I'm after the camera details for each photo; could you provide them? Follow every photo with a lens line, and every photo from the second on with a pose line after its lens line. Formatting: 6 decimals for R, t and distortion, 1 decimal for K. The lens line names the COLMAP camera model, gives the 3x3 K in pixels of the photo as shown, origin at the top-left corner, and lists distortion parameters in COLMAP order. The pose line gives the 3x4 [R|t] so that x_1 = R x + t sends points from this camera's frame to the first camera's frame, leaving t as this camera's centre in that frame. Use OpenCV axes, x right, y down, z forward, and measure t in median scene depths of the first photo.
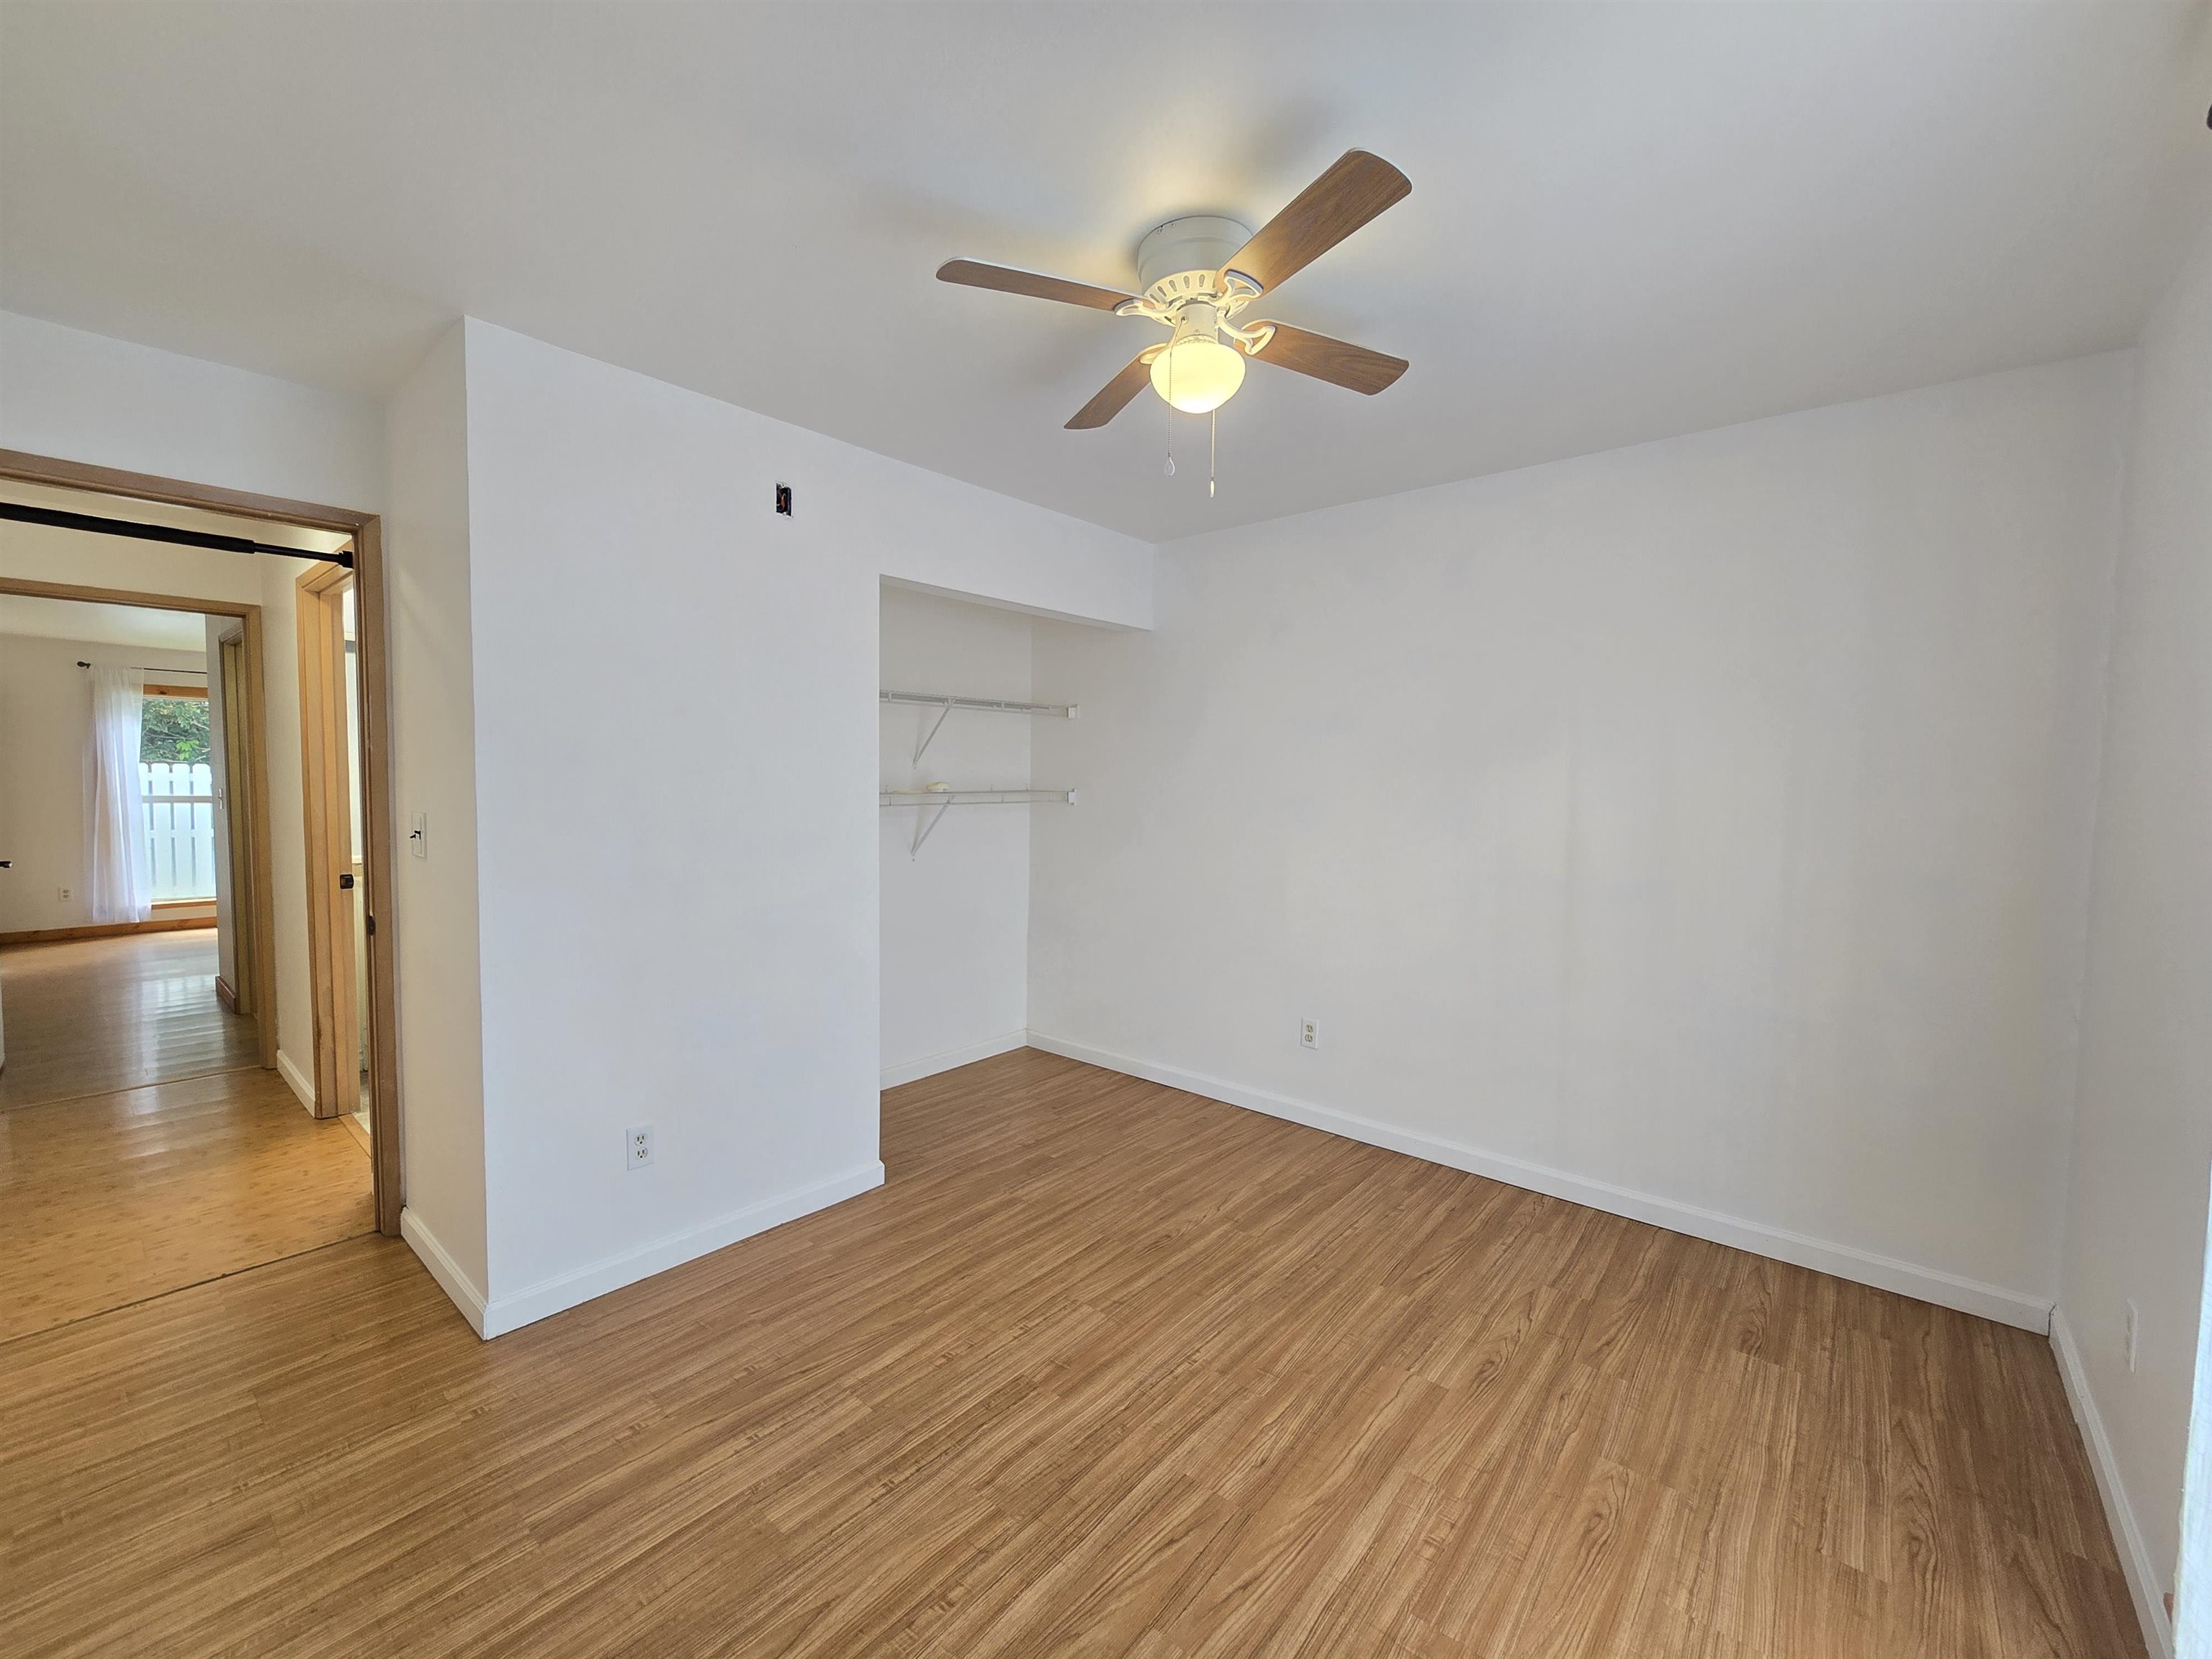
lens RADIAL K [[889.3, 0, 1091.4], [0, 889.3, 834.6], [0, 0, 1]] dist [0.000617, 0.000035]
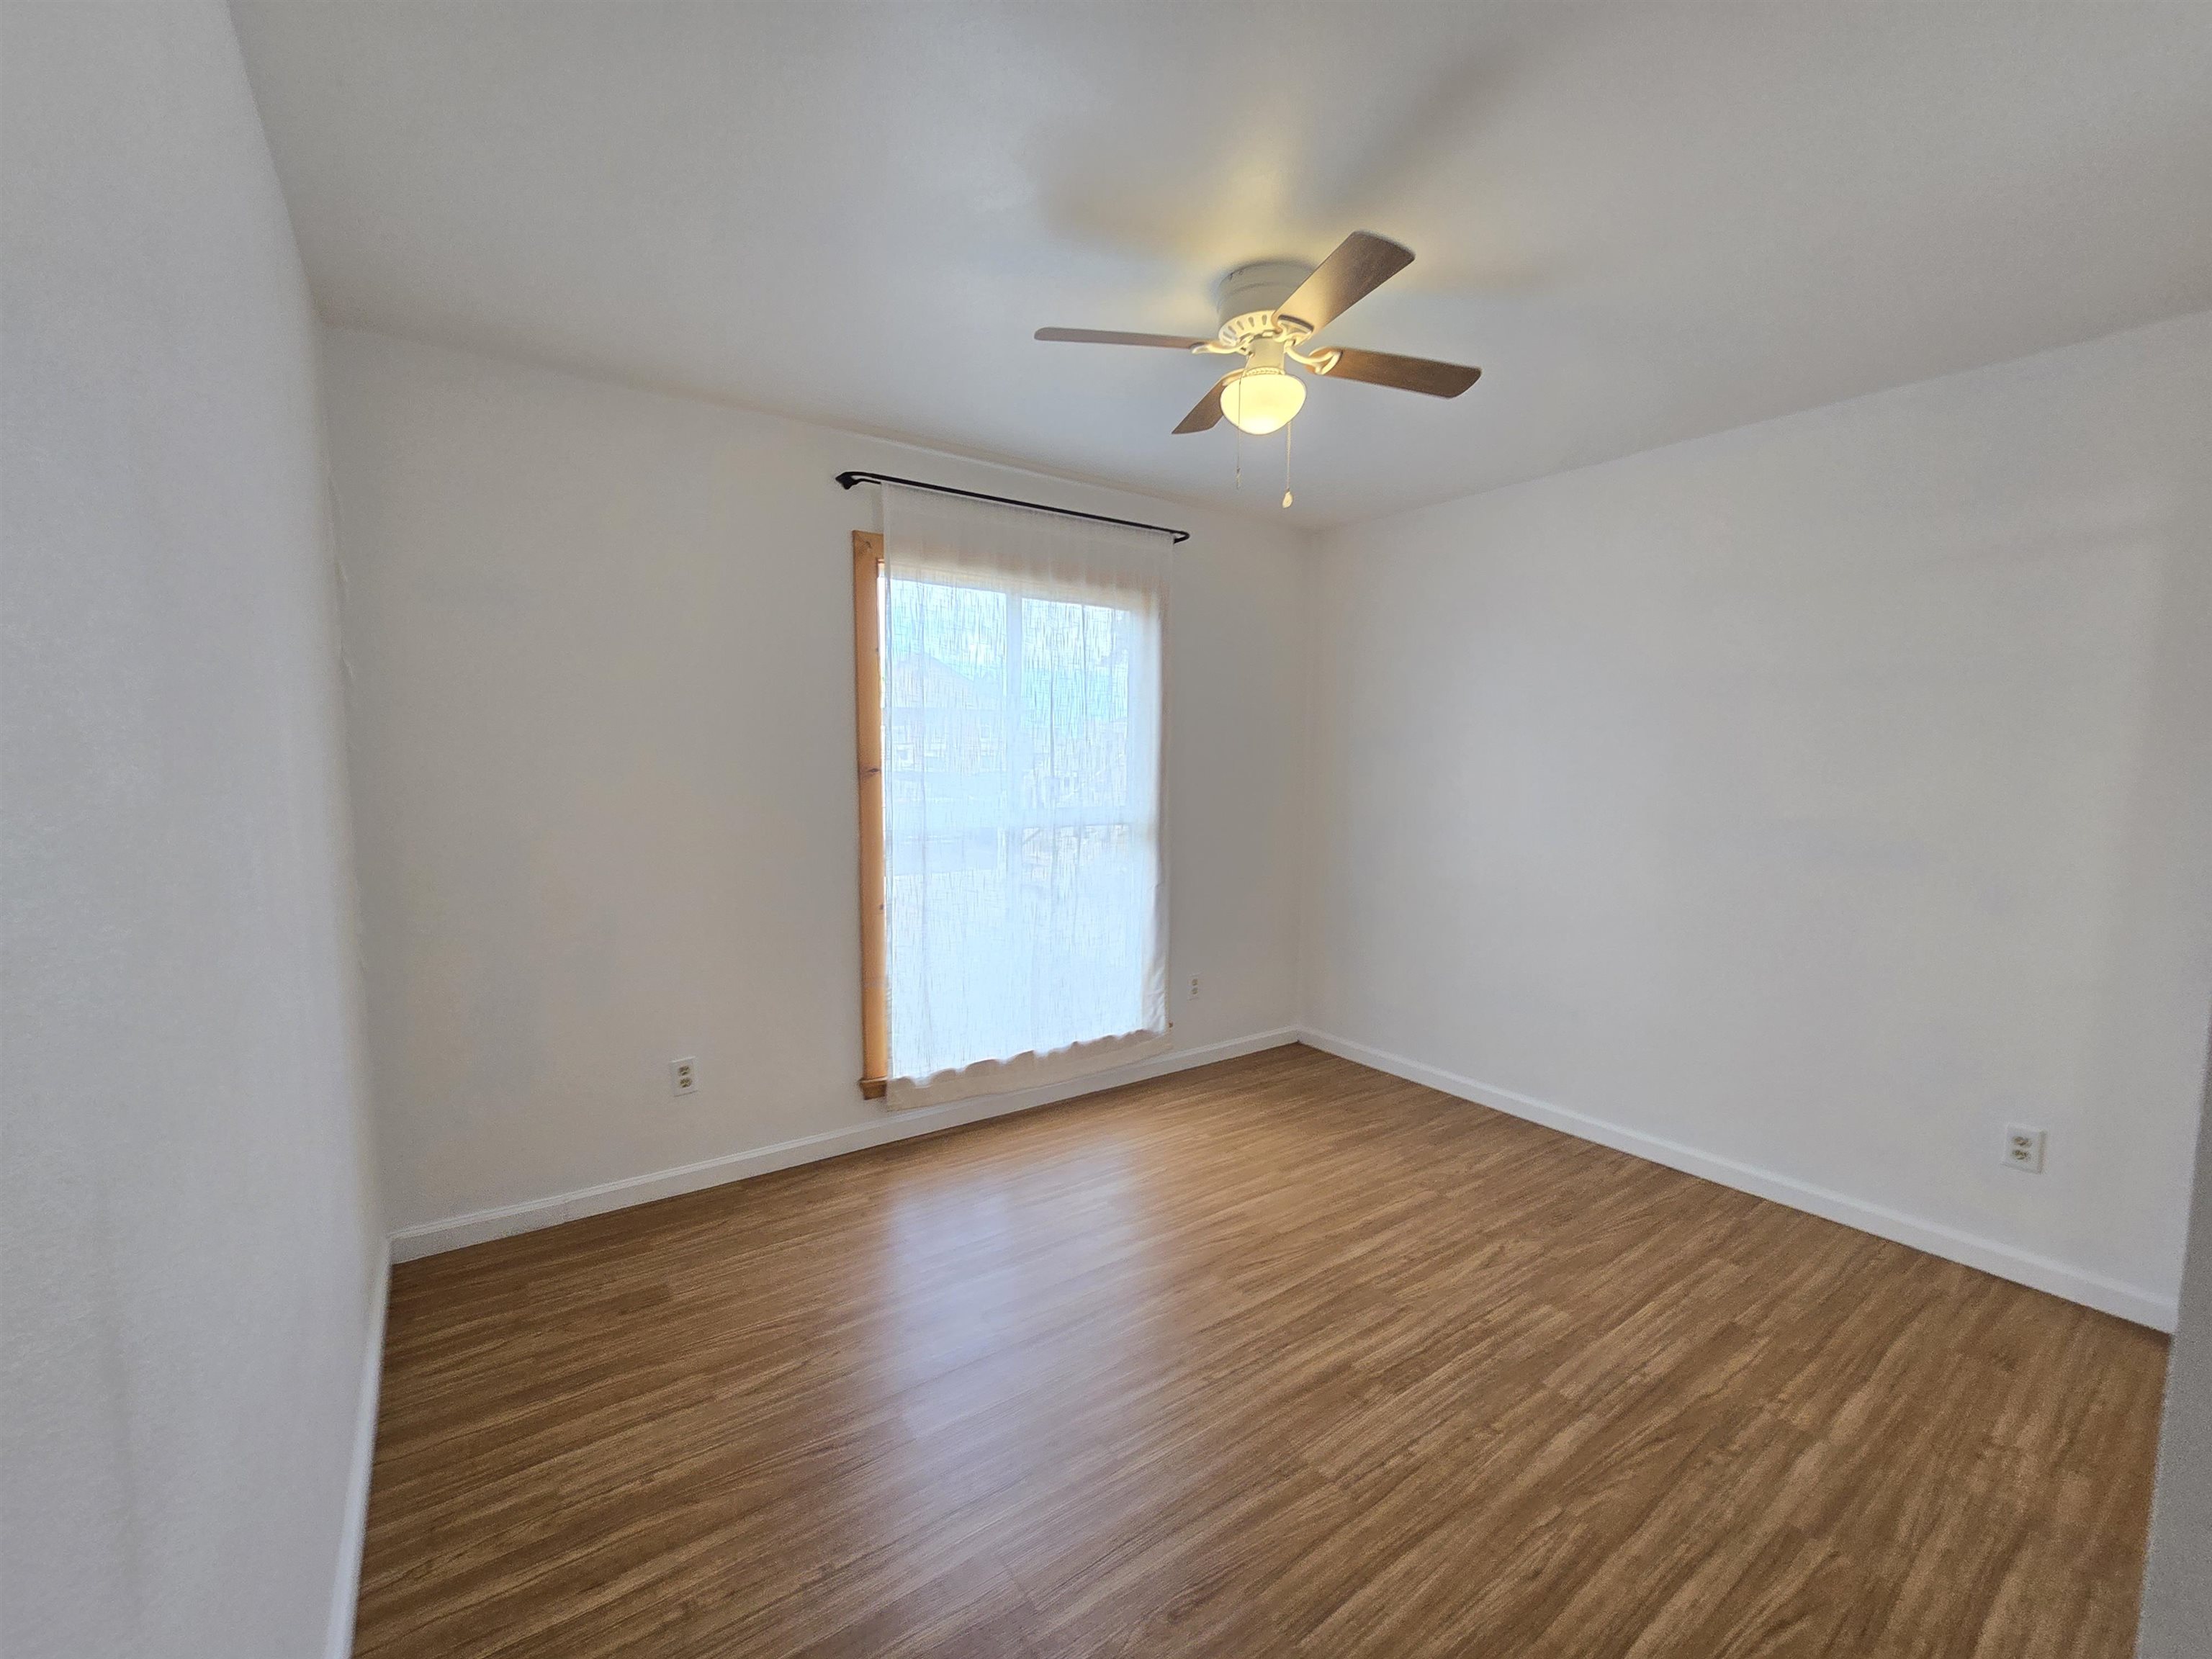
lens RADIAL K [[889.3, 0, 1091.4], [0, 889.3, 834.6], [0, 0, 1]] dist [0.000617, 0.000035]
pose [[-0.970645, -0.040701, 0.237048, 0.036769], [-0.003786, 0.988041, 0.154144, -0.124596], [-0.240487, 0.148722, -0.959191, 1.967628]]
